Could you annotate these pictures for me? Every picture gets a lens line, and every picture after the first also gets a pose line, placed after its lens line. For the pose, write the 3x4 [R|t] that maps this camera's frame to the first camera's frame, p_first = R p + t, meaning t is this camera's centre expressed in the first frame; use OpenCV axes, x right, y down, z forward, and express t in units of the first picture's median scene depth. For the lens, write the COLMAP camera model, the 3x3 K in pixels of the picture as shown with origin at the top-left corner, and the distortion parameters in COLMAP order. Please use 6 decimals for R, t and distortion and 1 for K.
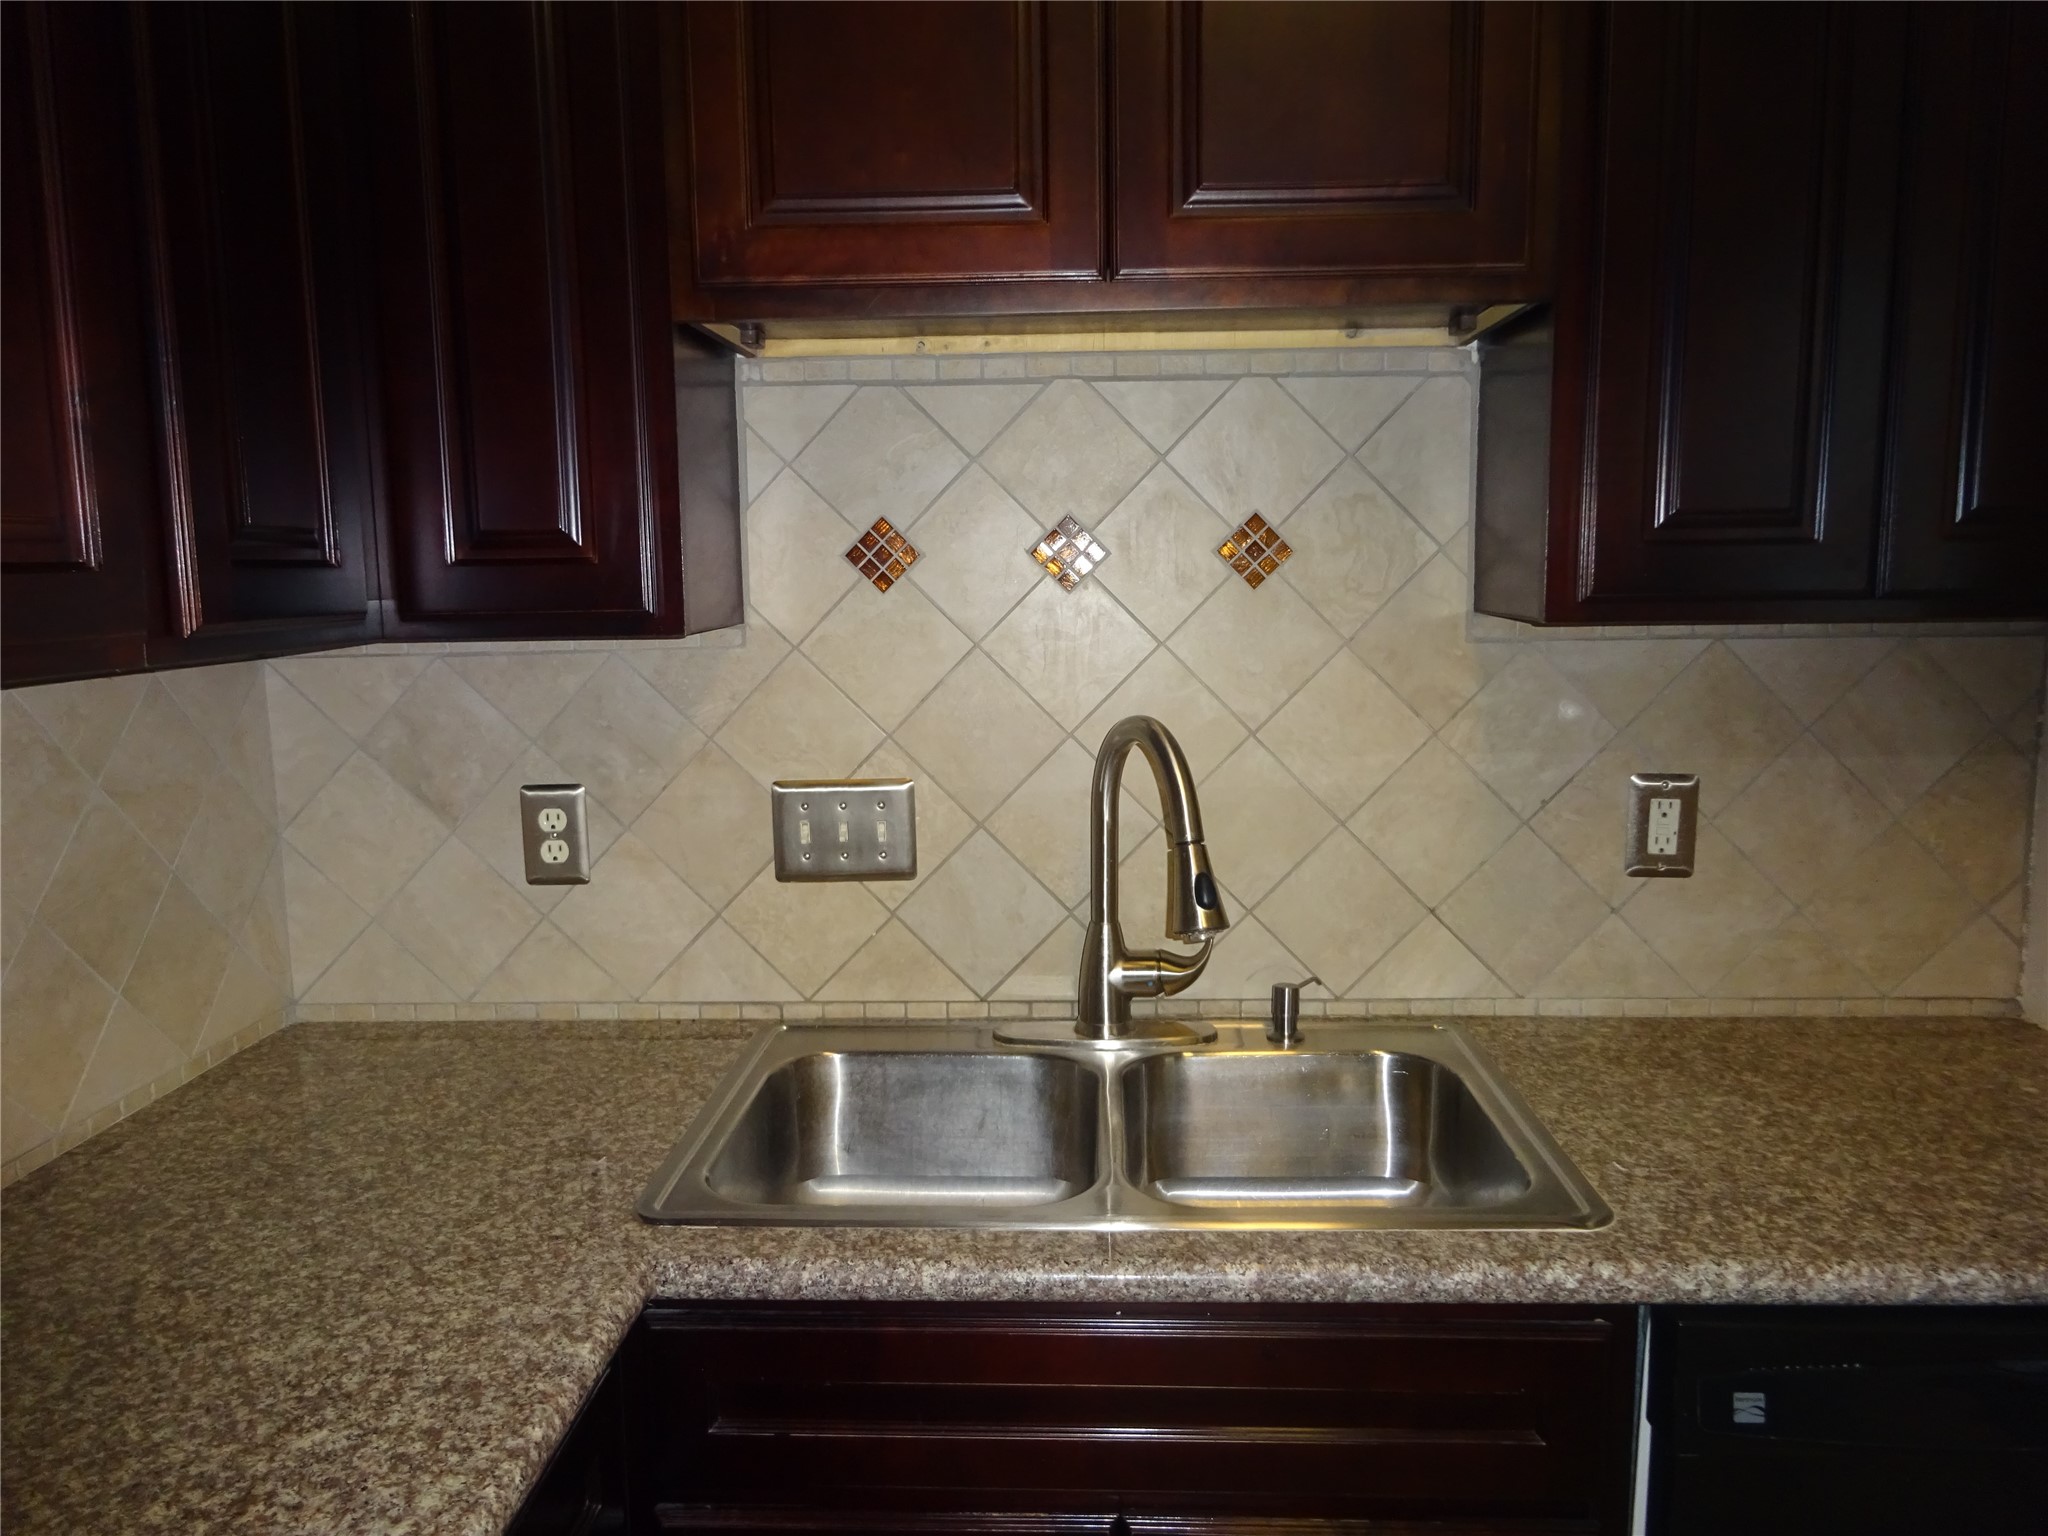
lens RADIAL K [[1484.8, 0, 1044.8], [0, 1484.8, 762.2], [0, 0, 1]] dist [-0.002185, -0.009208]
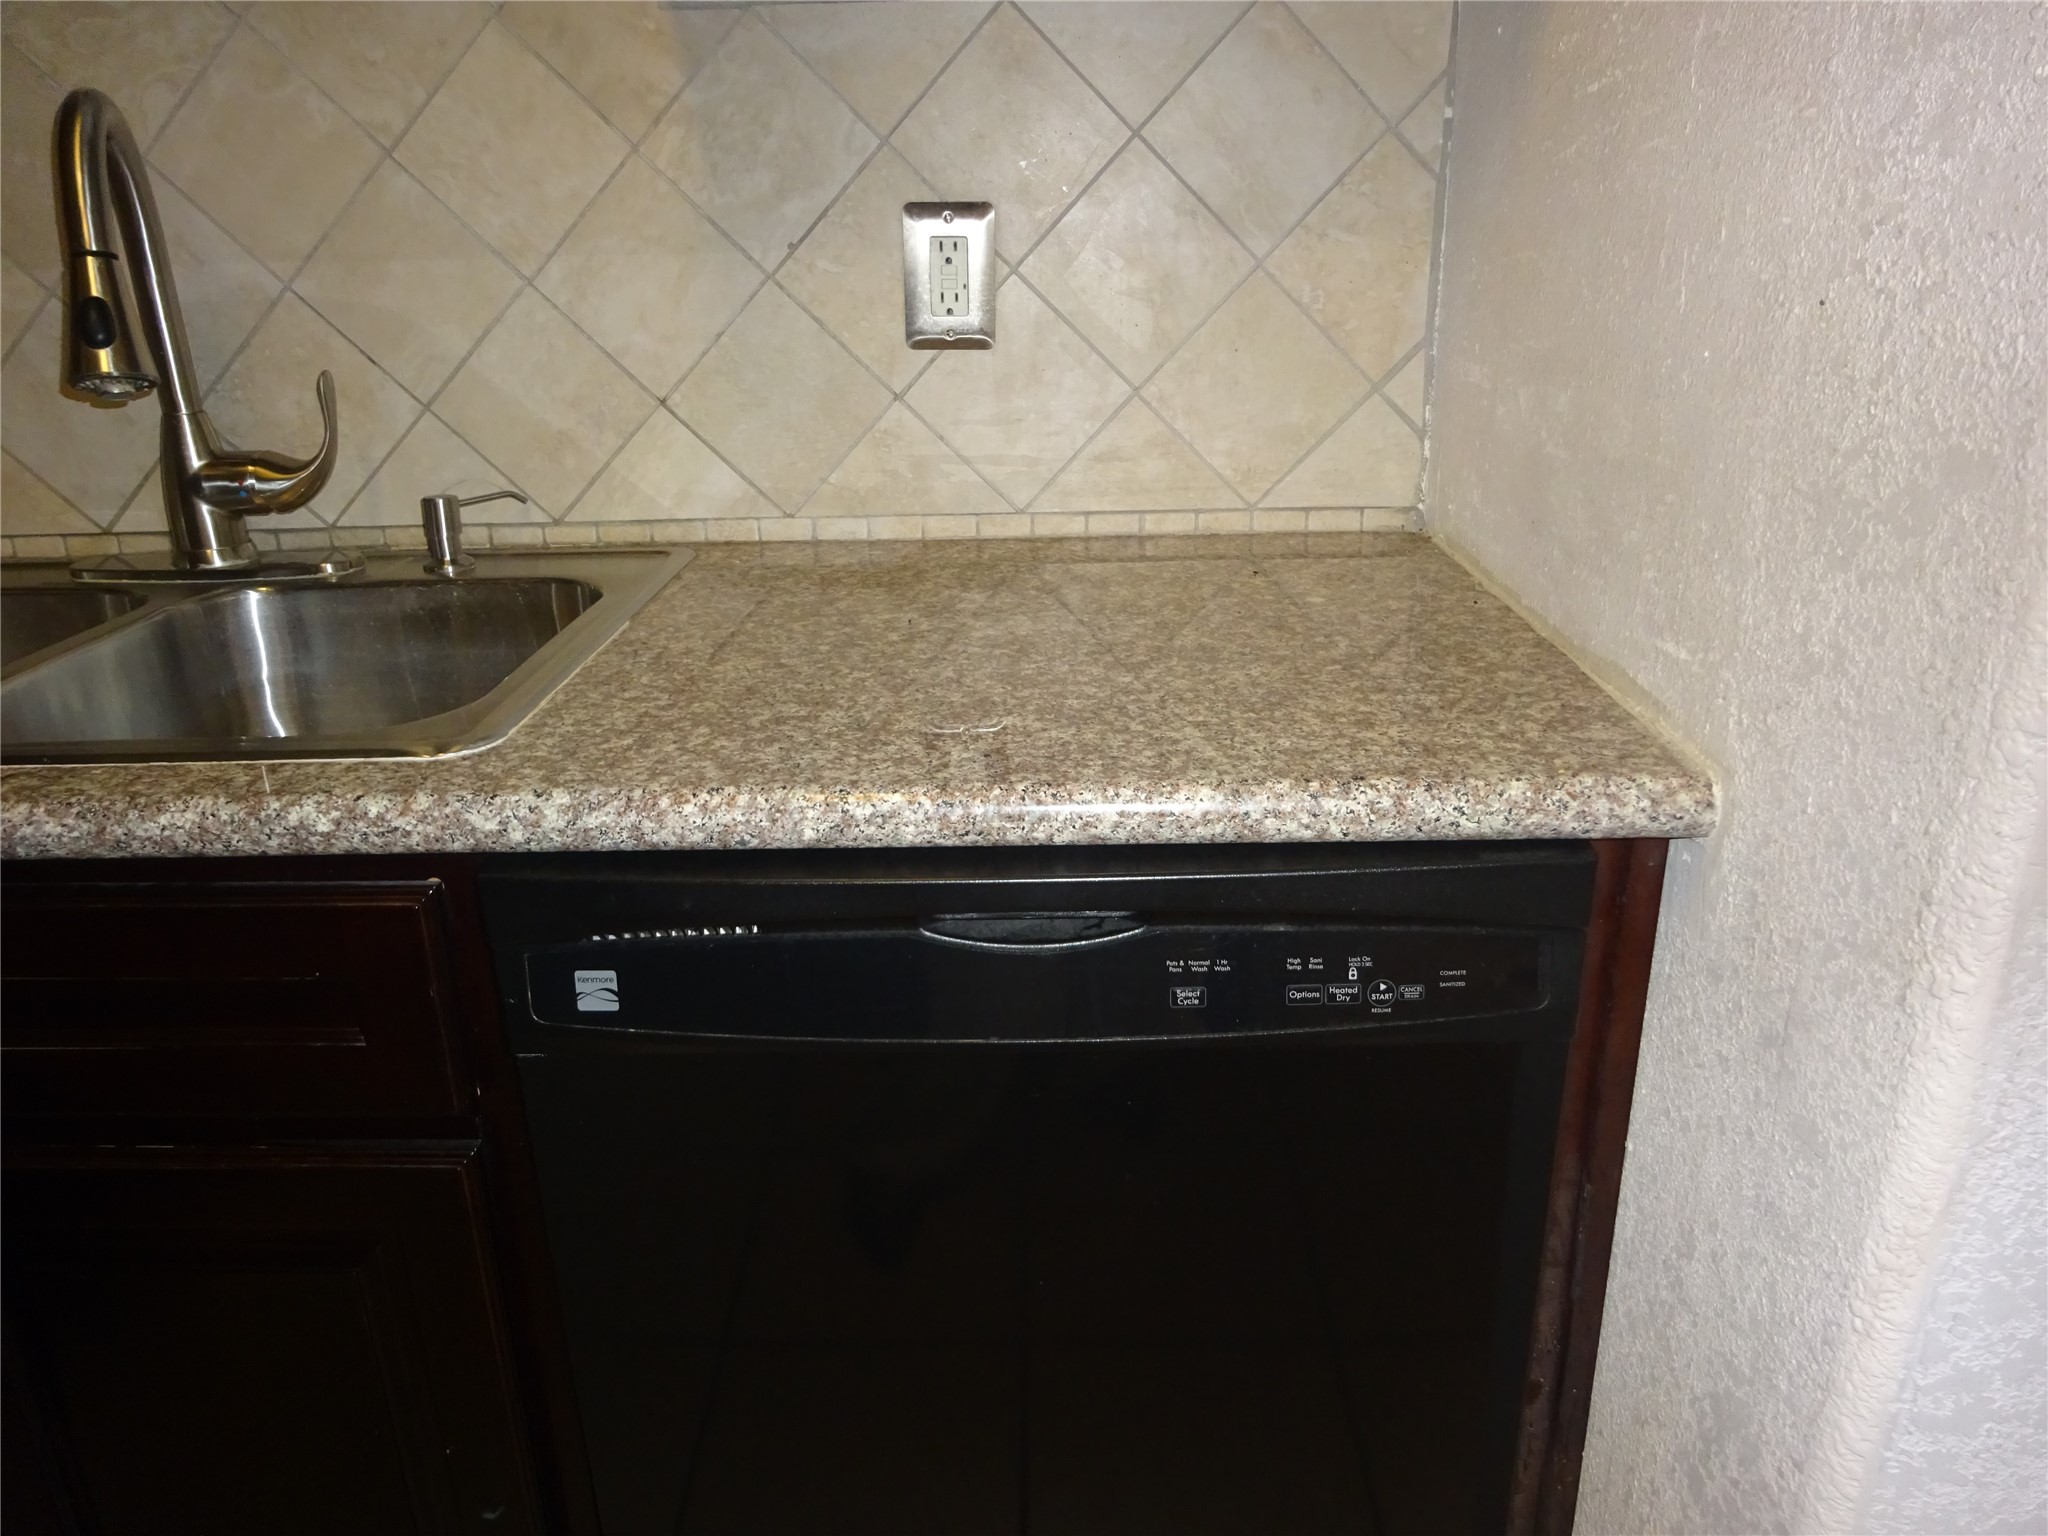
lens RADIAL K [[1484.8, 0, 1023.6], [0, 1484.8, 762.8], [0, 0, 1]] dist [-0.002185, -0.009208]
pose [[0.999732, -0.017270, 0.015442, 0.439493], [0.013332, 0.973996, 0.226171, 0.112979], [-0.018946, -0.225904, 0.973965, 0.216847]]
